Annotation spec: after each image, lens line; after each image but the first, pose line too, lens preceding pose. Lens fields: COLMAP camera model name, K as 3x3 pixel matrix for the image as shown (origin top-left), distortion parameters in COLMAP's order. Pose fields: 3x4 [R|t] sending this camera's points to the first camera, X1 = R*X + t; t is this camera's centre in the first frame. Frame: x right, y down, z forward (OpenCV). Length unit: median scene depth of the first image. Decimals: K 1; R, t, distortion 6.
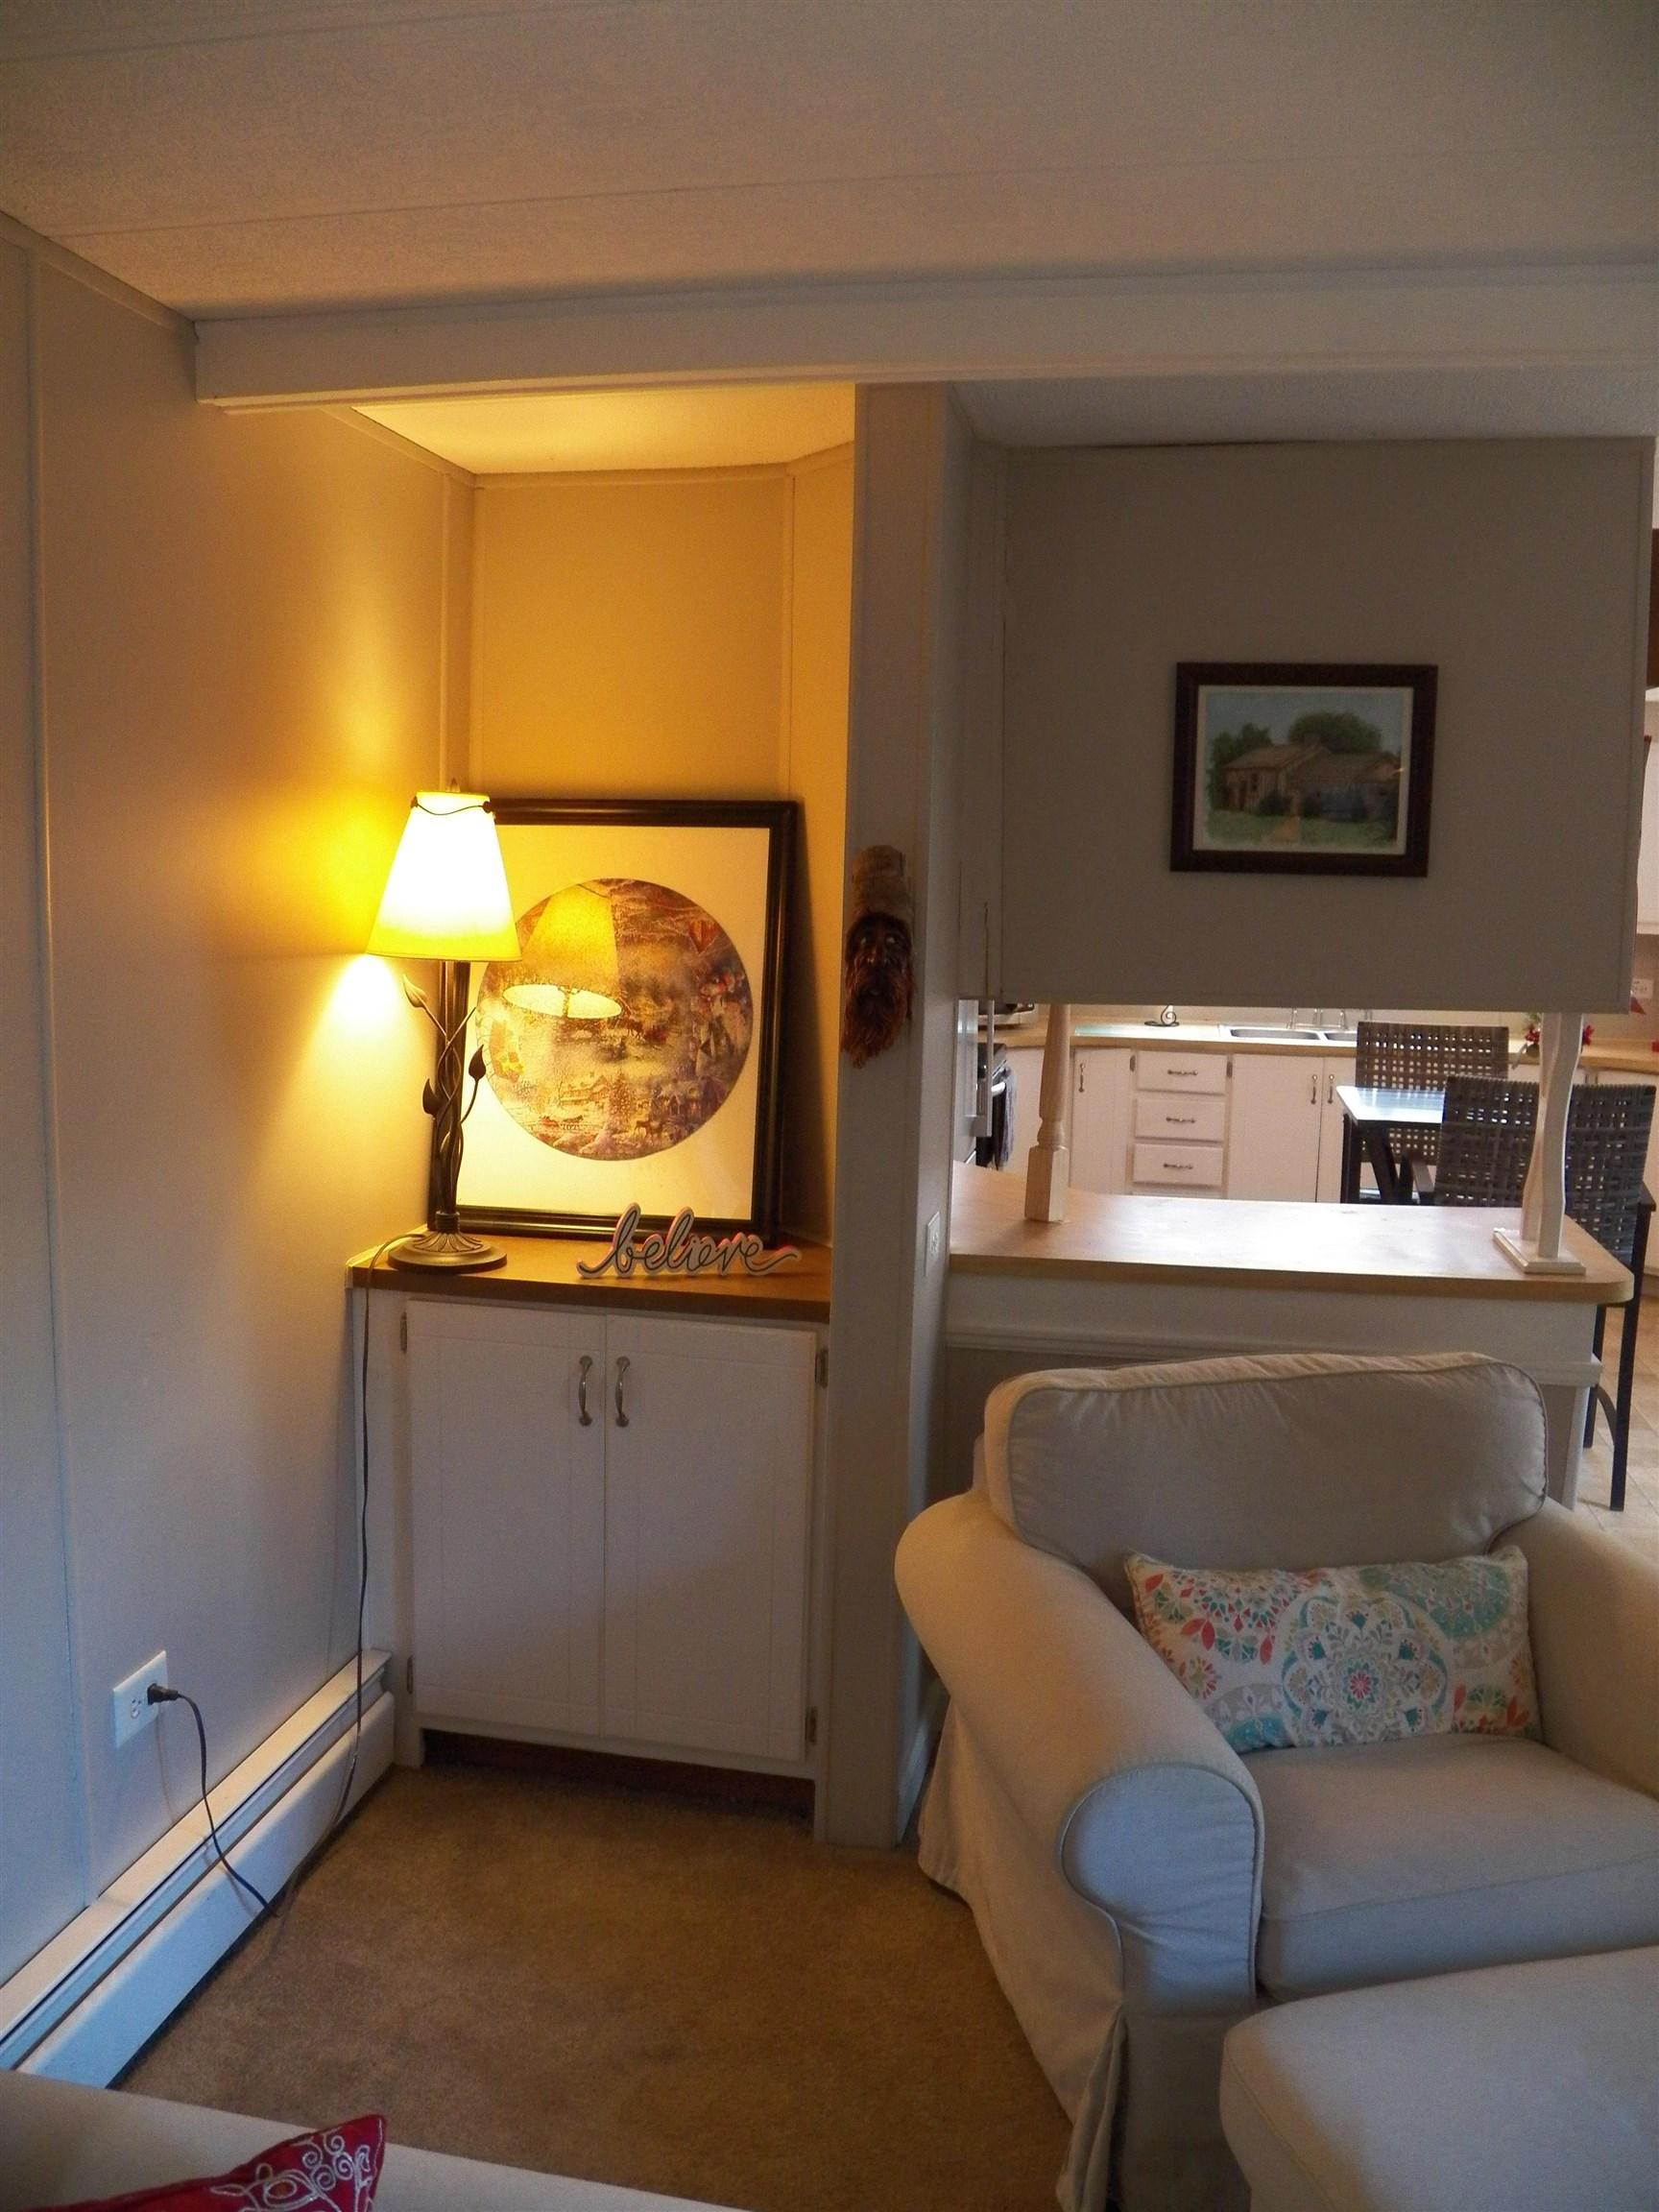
lens RADIAL K [[1801.0, 0, 807.5], [0, 1801.0, 1110.2], [0, 0, 1]] dist [-0.144542, 0.103802]
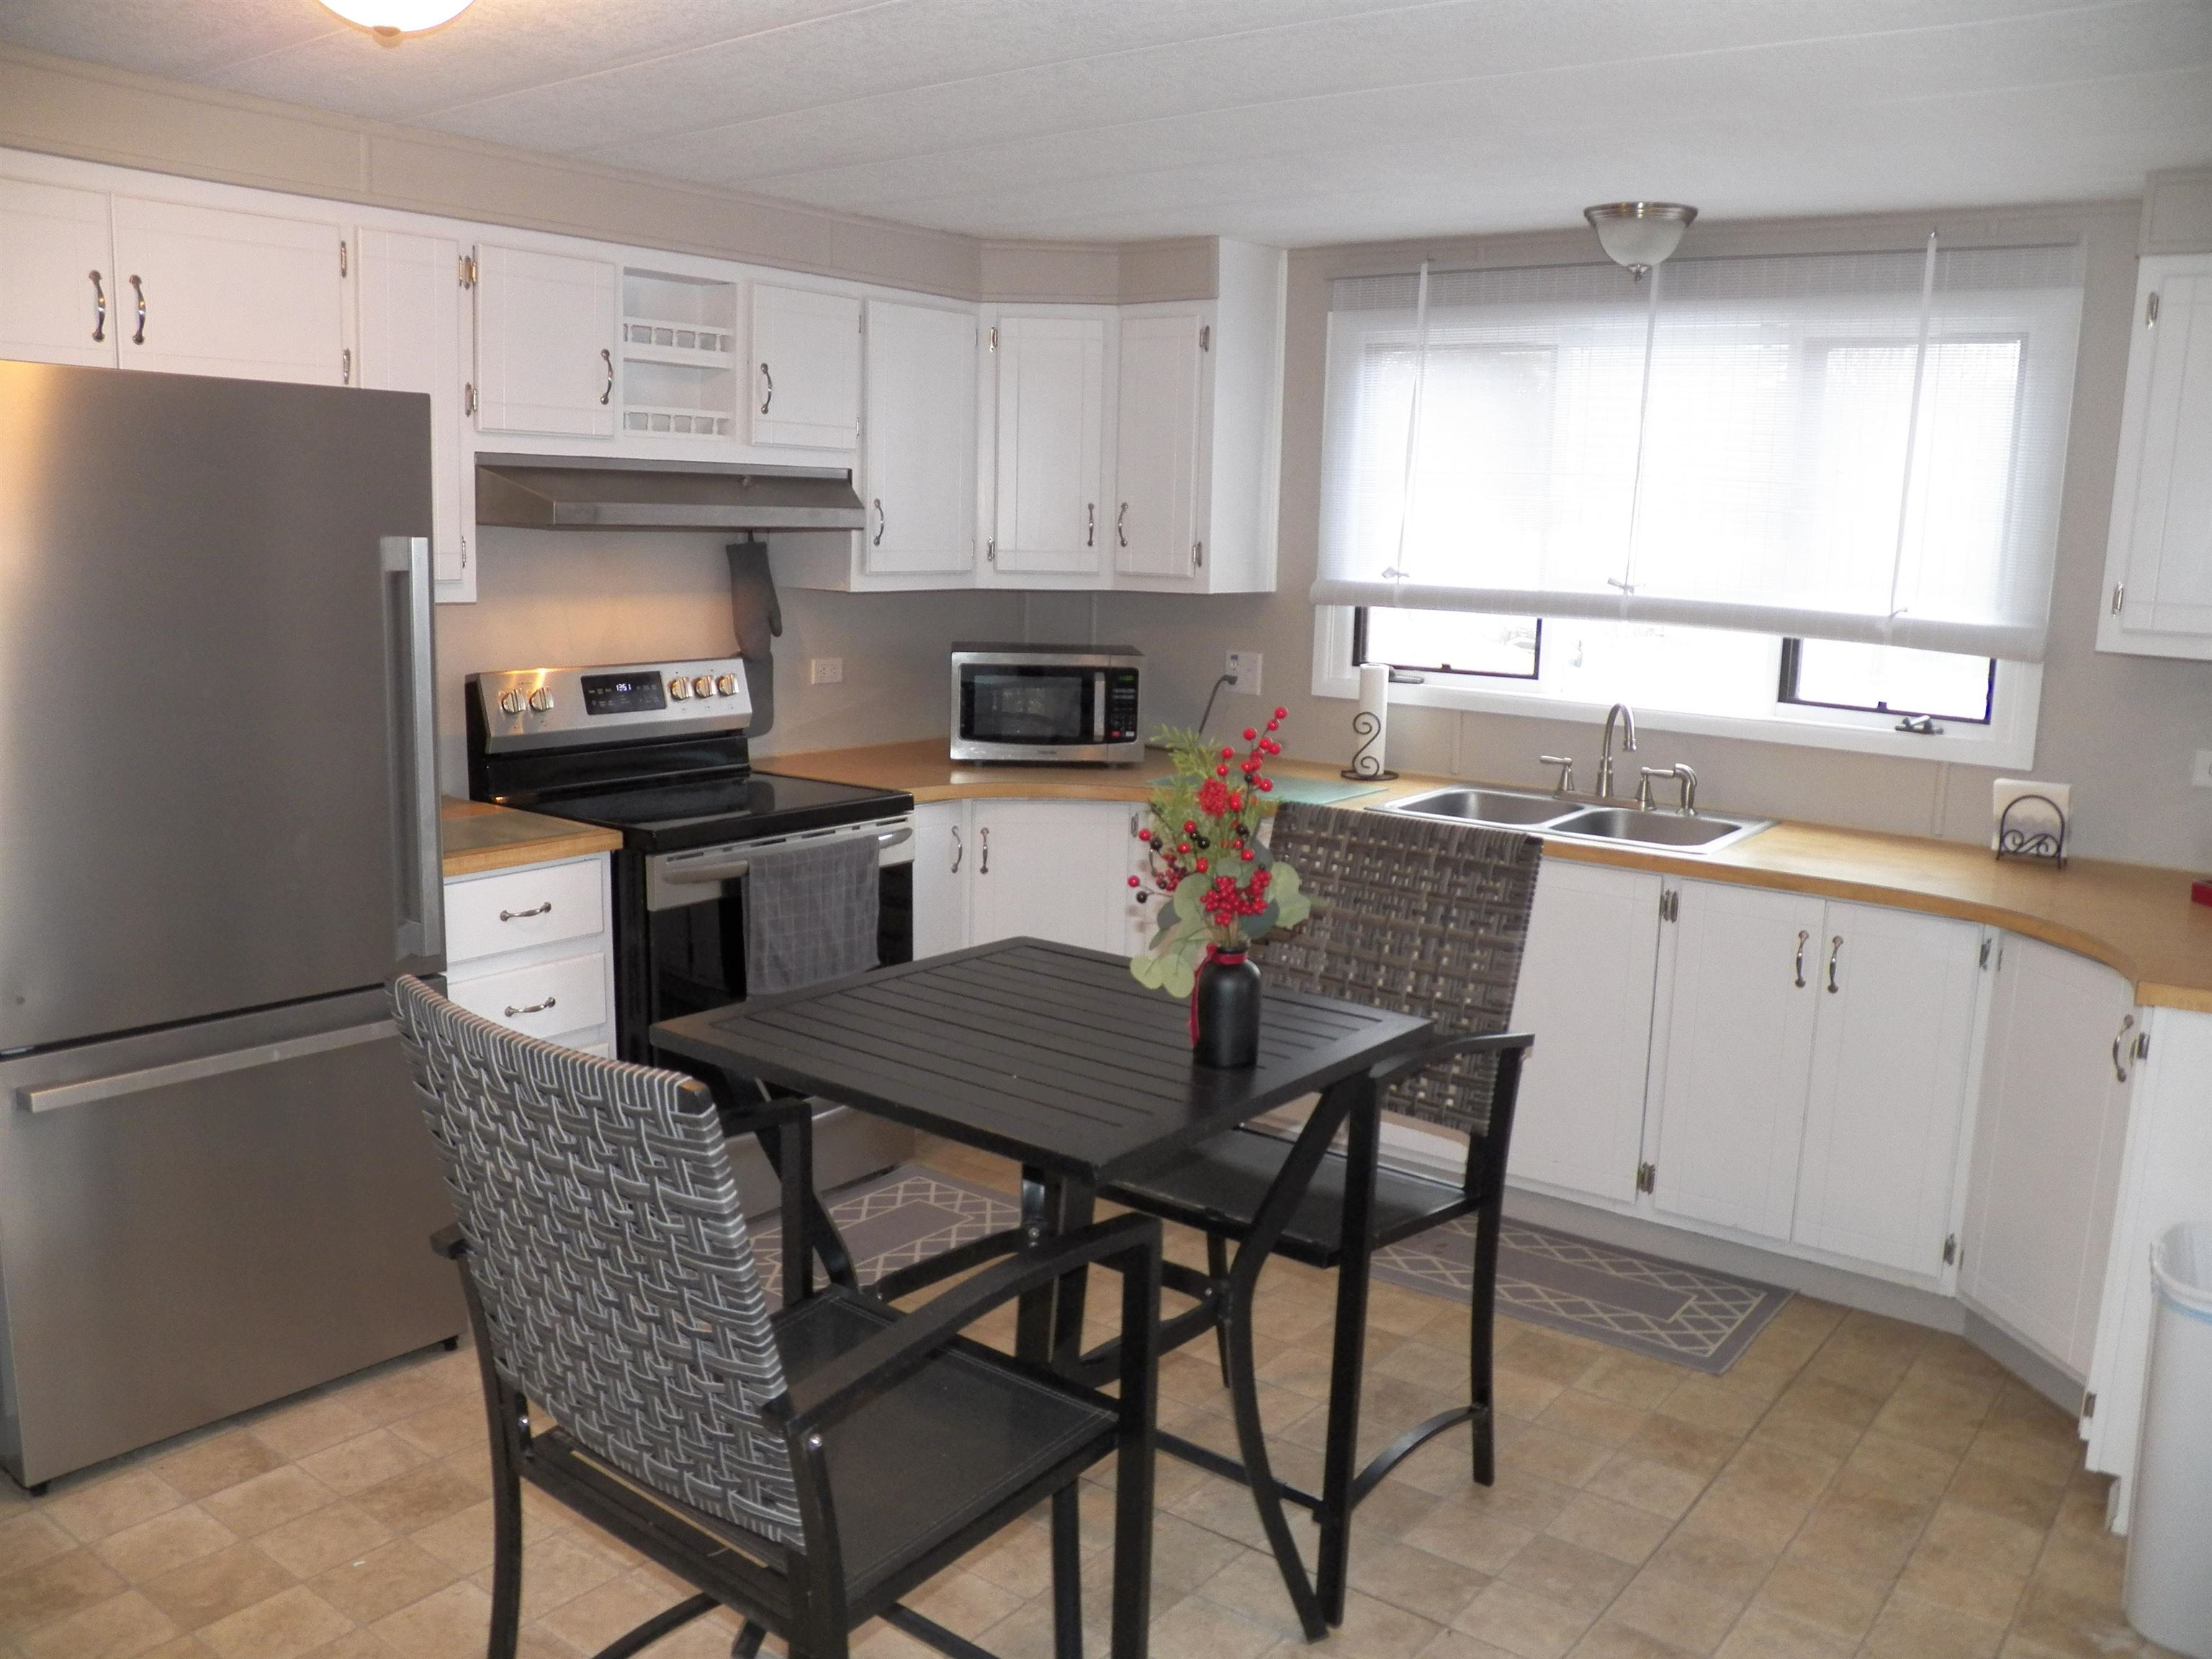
lens RADIAL K [[1801.0, 0, 1112.6], [0, 1801.0, 854.5], [0, 0, 1]] dist [-0.144542, 0.103802]
pose [[0.901452, 0.084955, -0.424460, 1.010818], [-0.072589, 0.996335, 0.045254, -0.113341], [0.426749, -0.009983, 0.904315, 1.071495]]
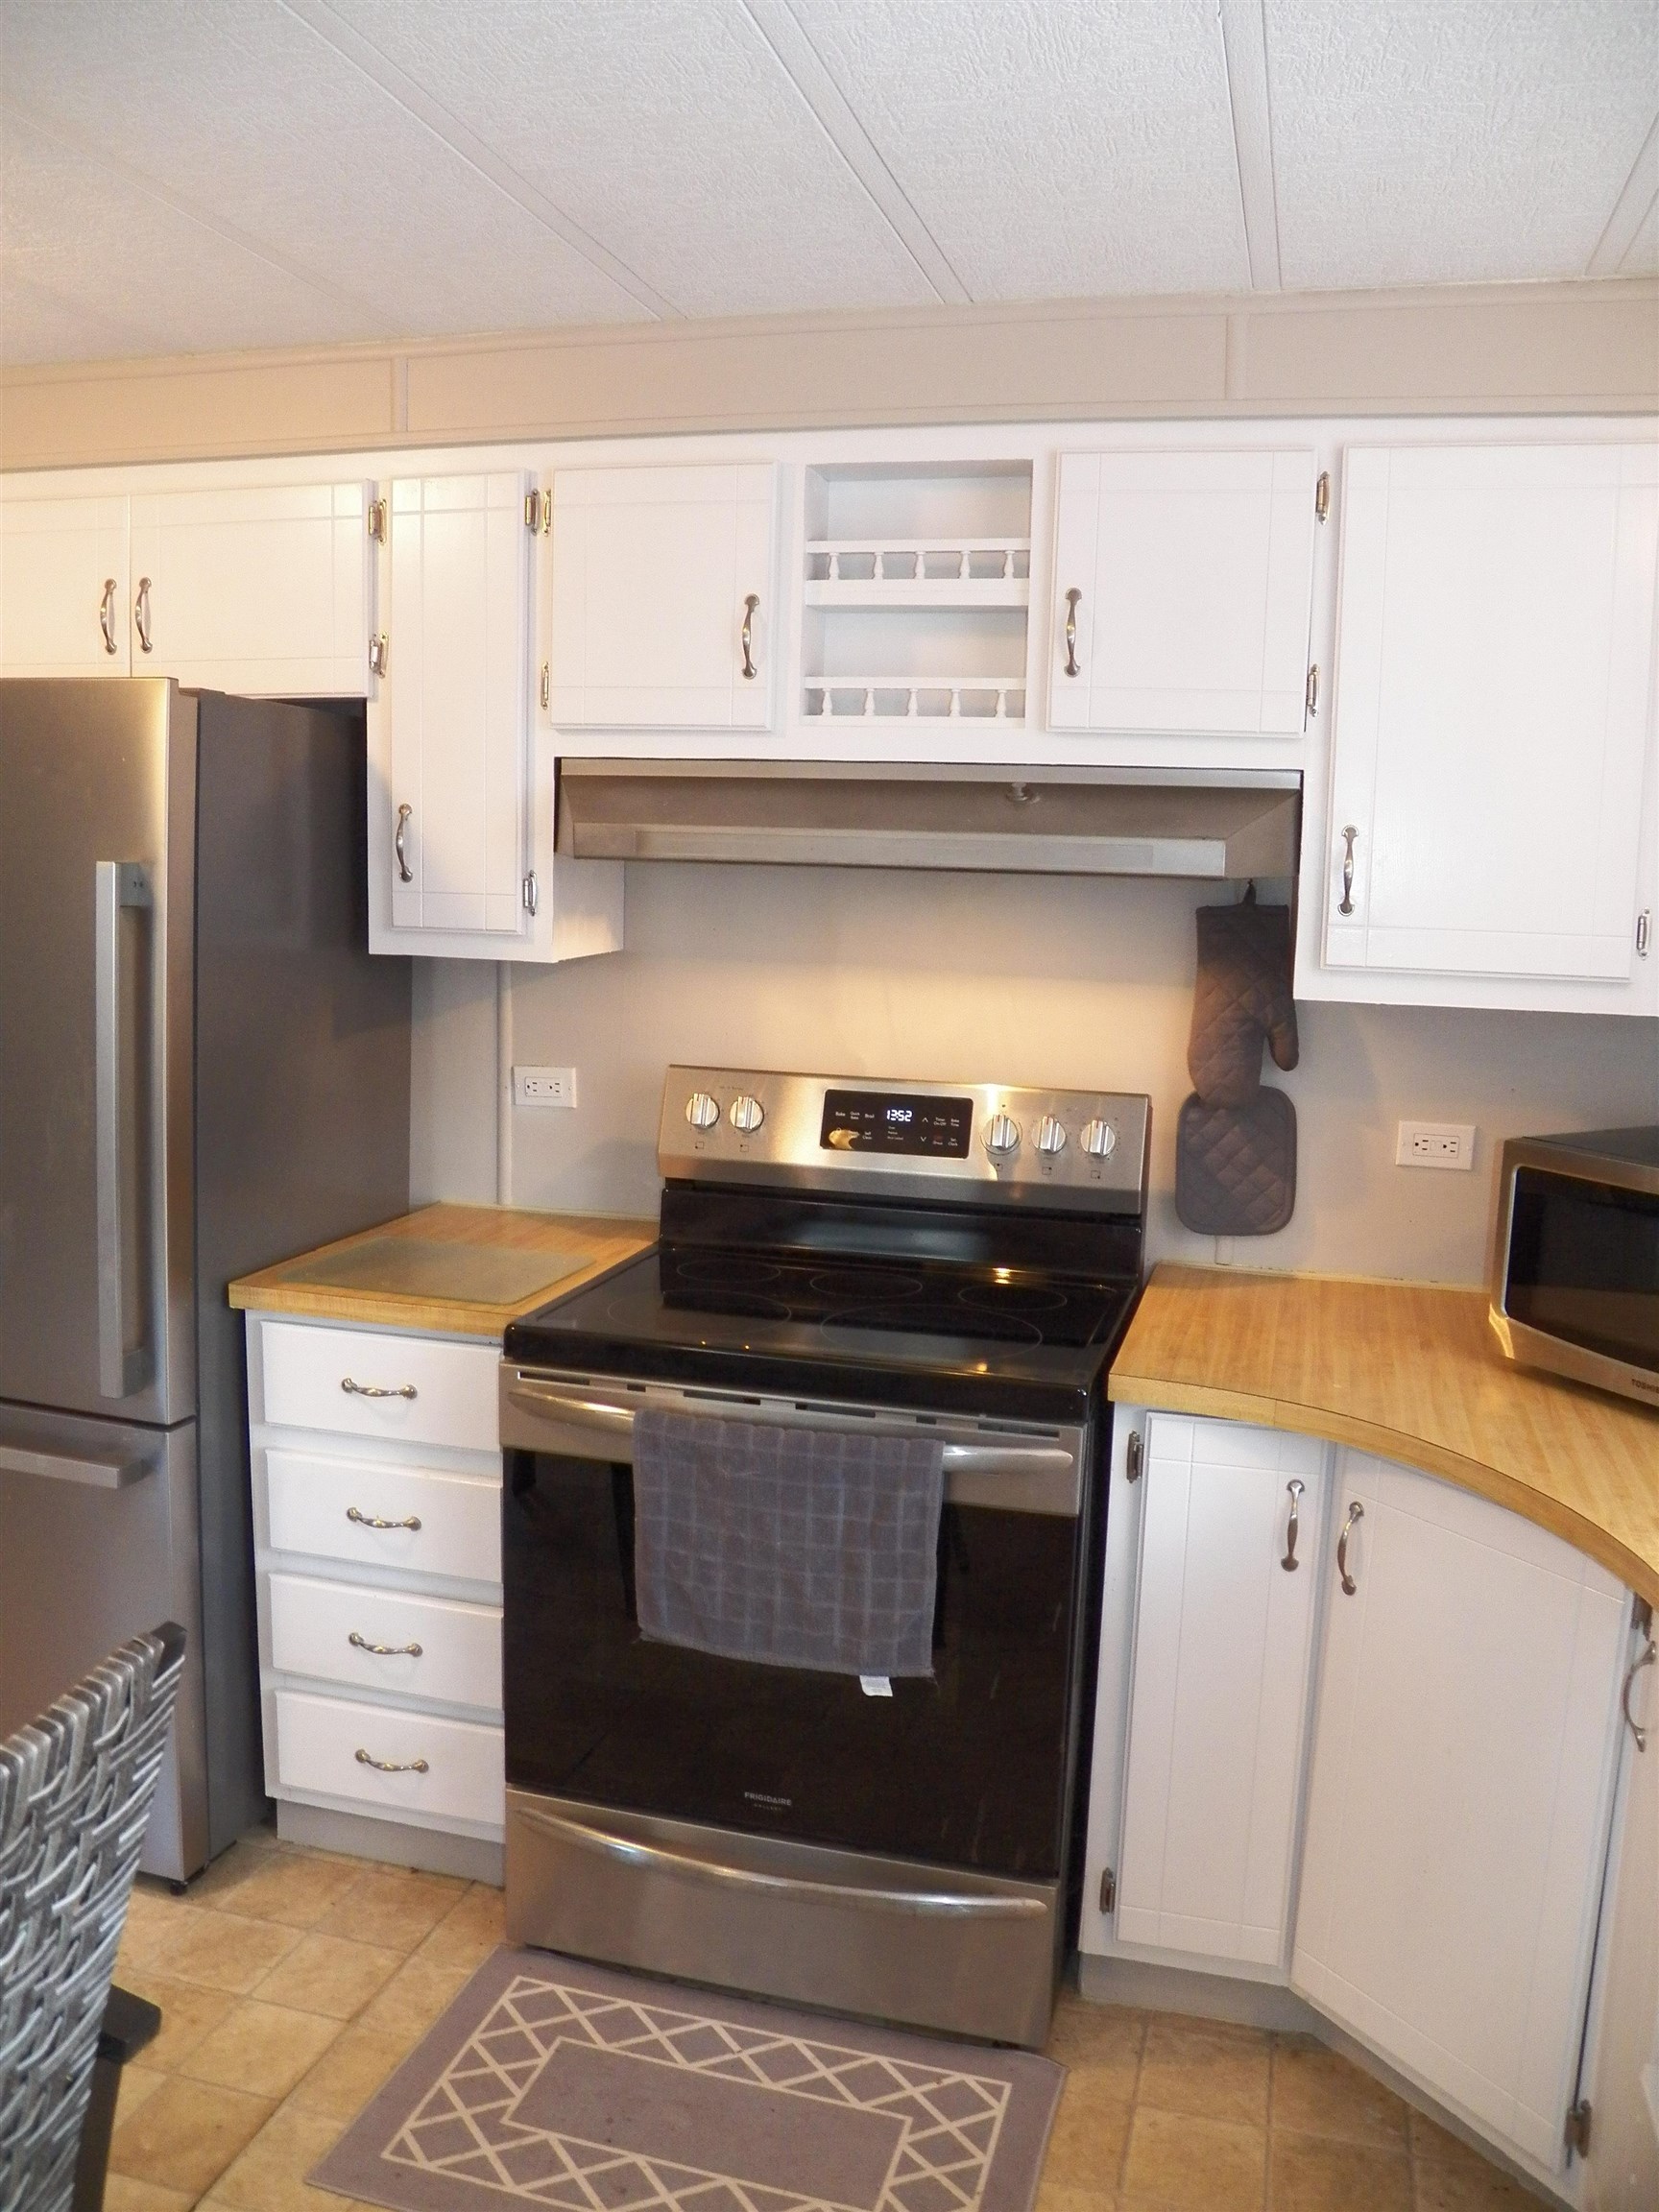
lens RADIAL K [[1801.0, 0, 812.1], [0, 1801.0, 1111.4], [0, 0, 1]] dist [-0.144542, 0.103802]
pose [[-0.073998, 0.120489, -0.989953, 0.972080], [-0.171752, 0.976302, 0.131666, -0.273237], [0.982357, 0.179769, -0.051550, 2.212353]]
